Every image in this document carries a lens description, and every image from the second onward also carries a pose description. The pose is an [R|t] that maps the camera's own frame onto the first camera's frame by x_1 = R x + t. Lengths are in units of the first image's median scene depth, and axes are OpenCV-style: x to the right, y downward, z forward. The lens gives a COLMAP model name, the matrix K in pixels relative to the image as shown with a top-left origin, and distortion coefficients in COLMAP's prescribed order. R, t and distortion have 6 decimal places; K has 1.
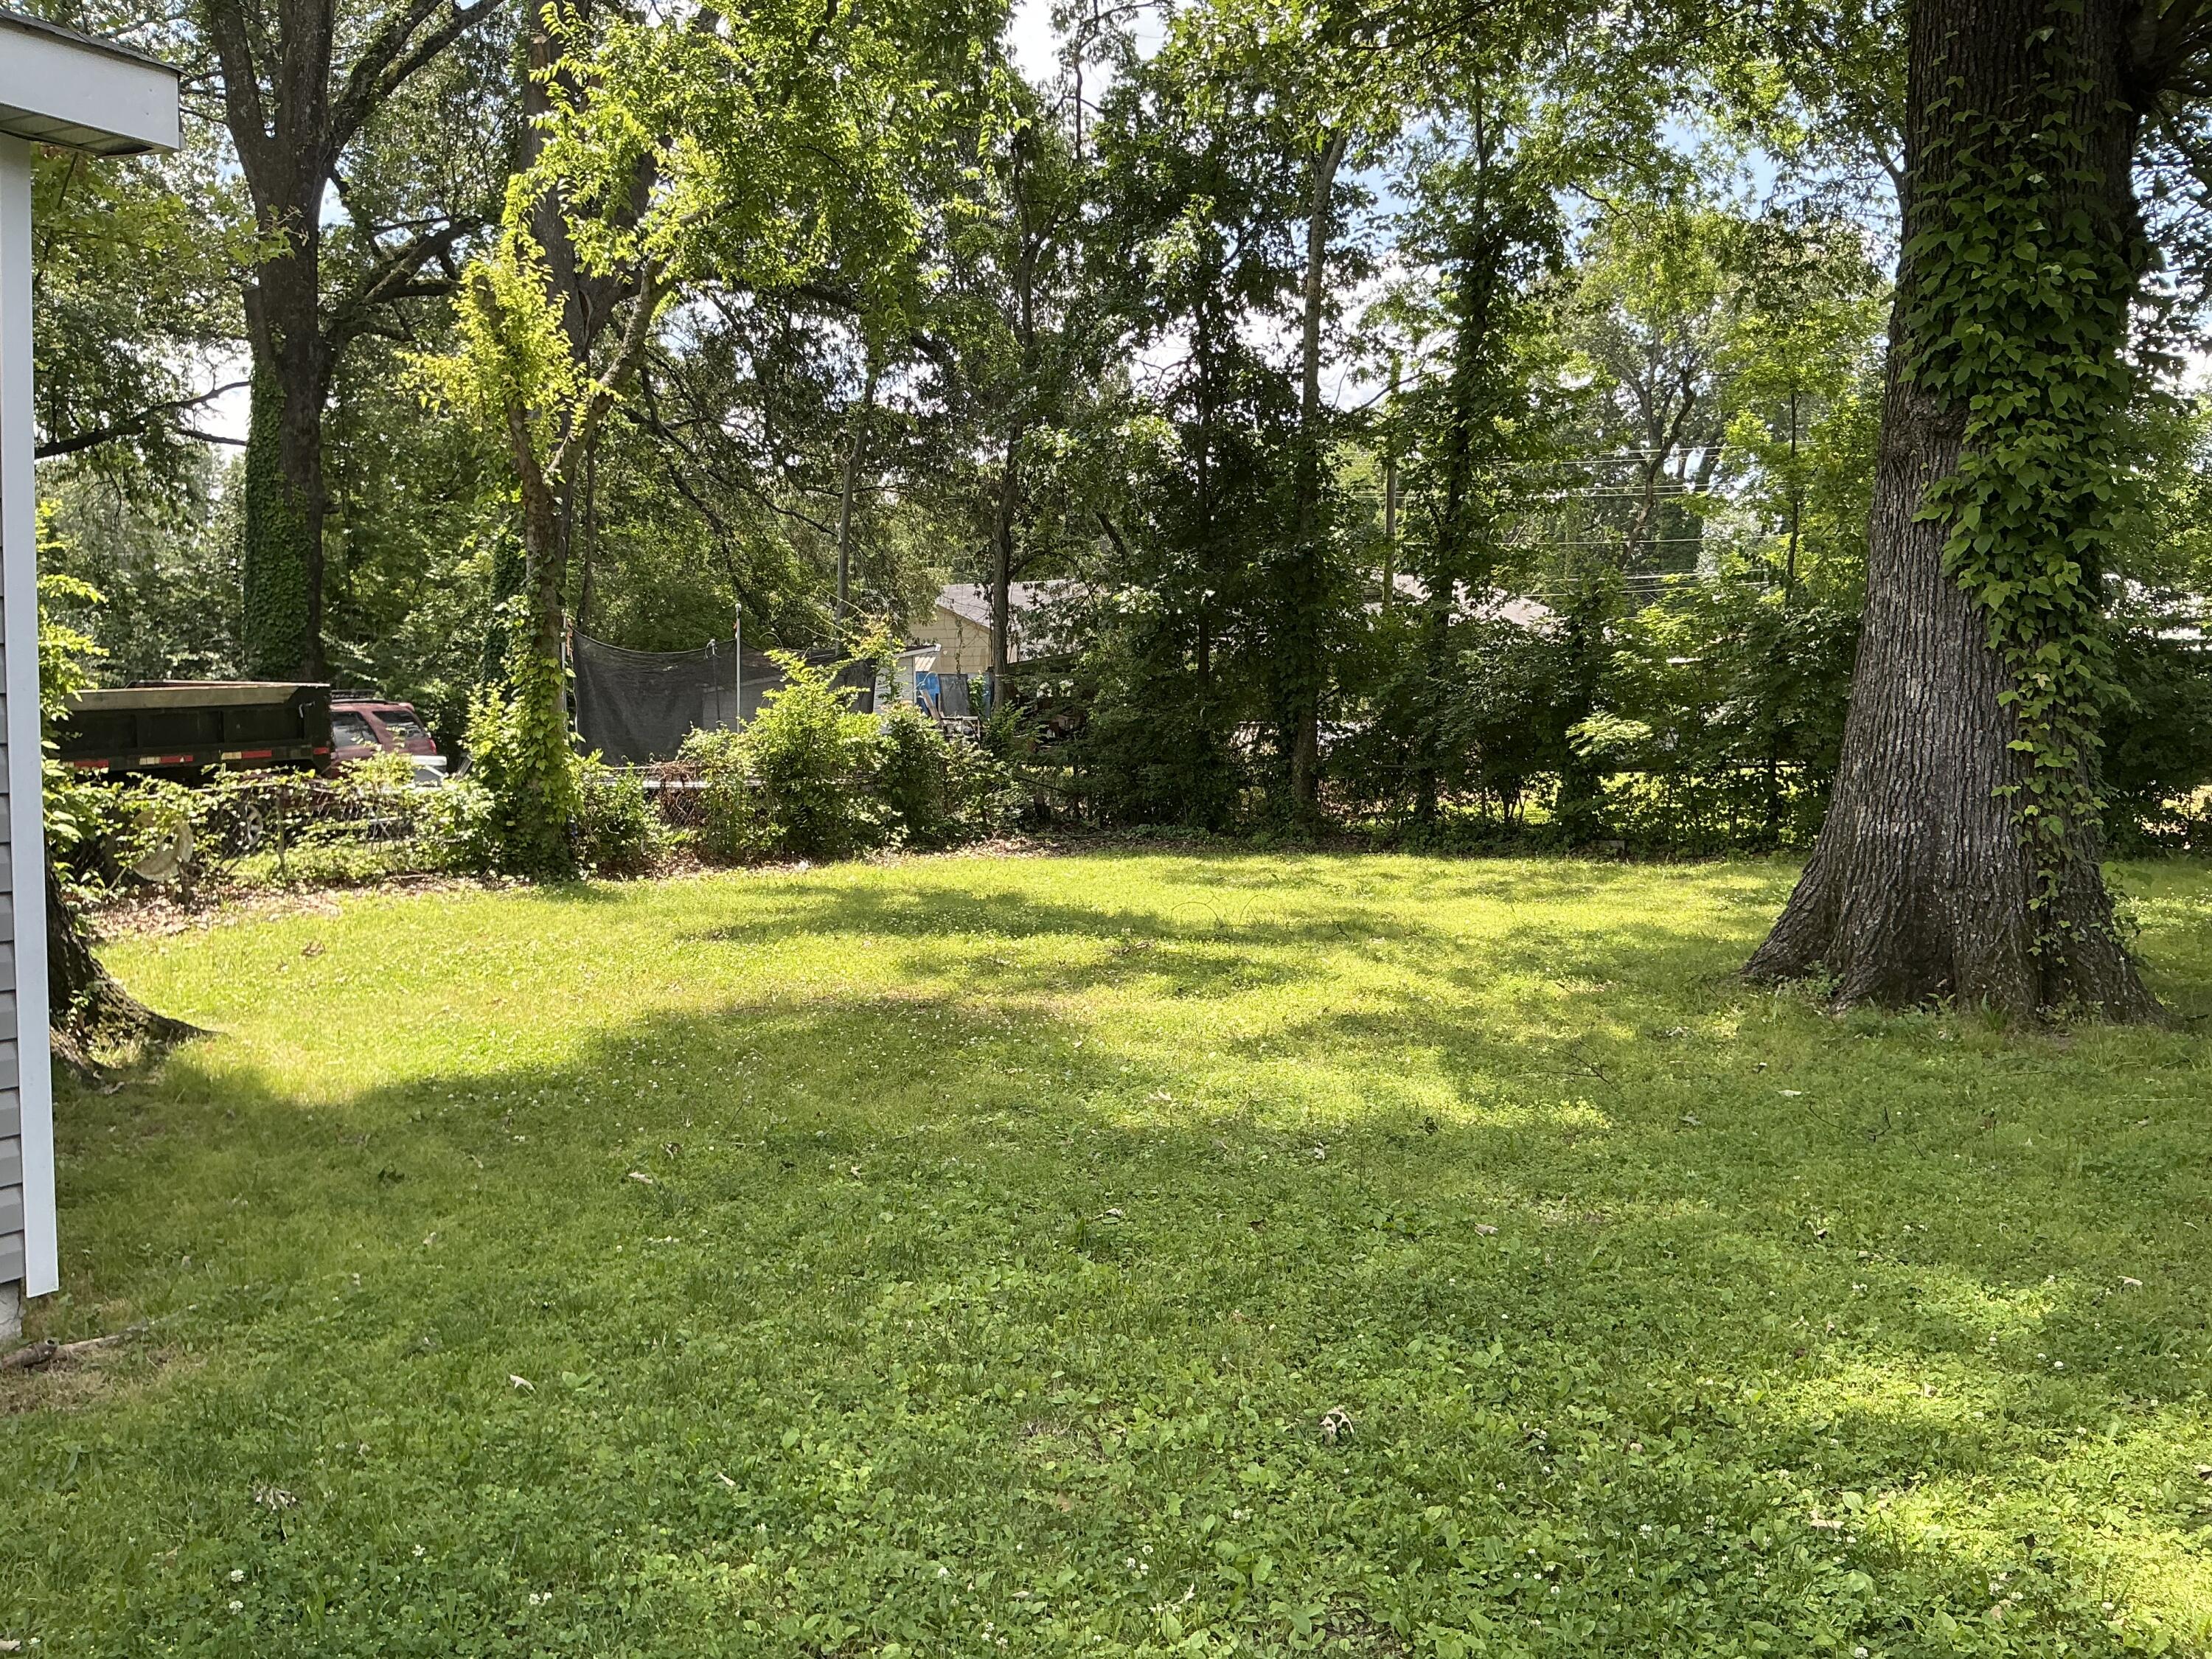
lens RADIAL K [[1835.0, 0, 1105.8], [0, 1835.0, 824.2], [0, 0, 1]] dist [0.128209, -0.254927]
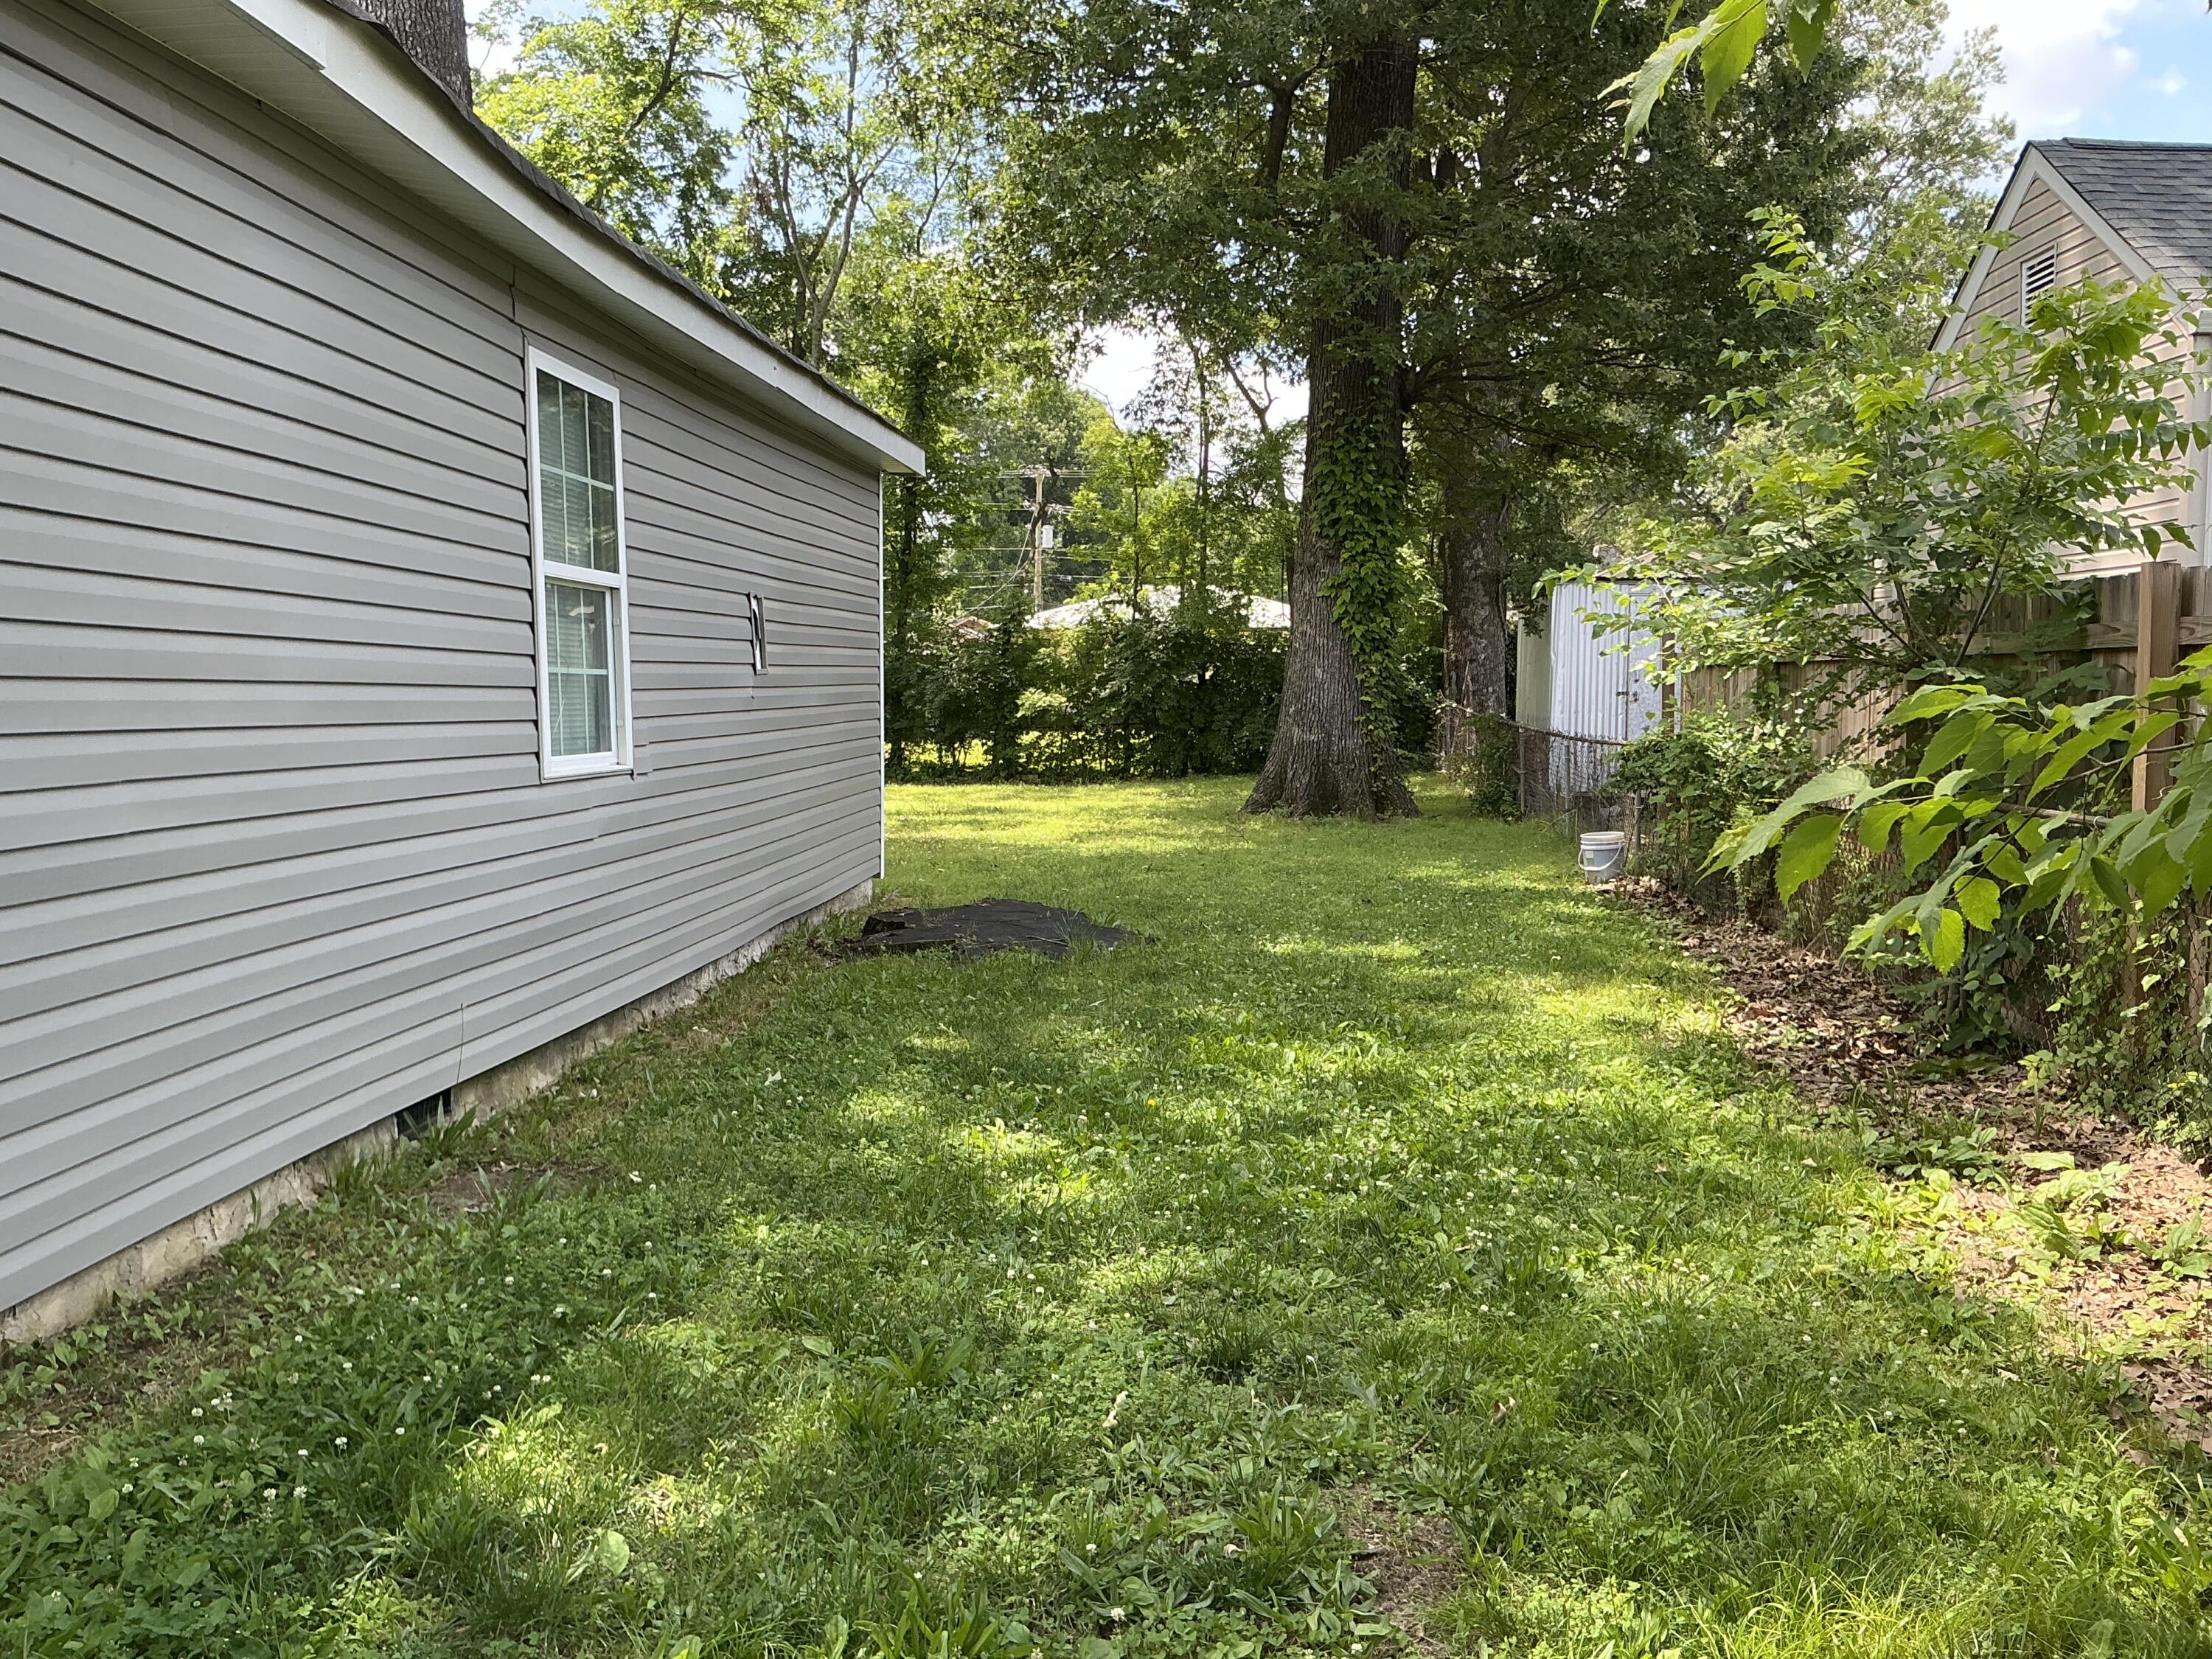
lens RADIAL K [[1835.0, 0, 1105.2], [0, 1835.0, 831.8], [0, 0, 1]] dist [0.128209, -0.254927]
pose [[0.897601, -0.034021, 0.439493, -0.743753], [0.029060, 0.999415, 0.018013, 0.066993], [-0.439849, -0.003397, 0.898065, -0.822421]]
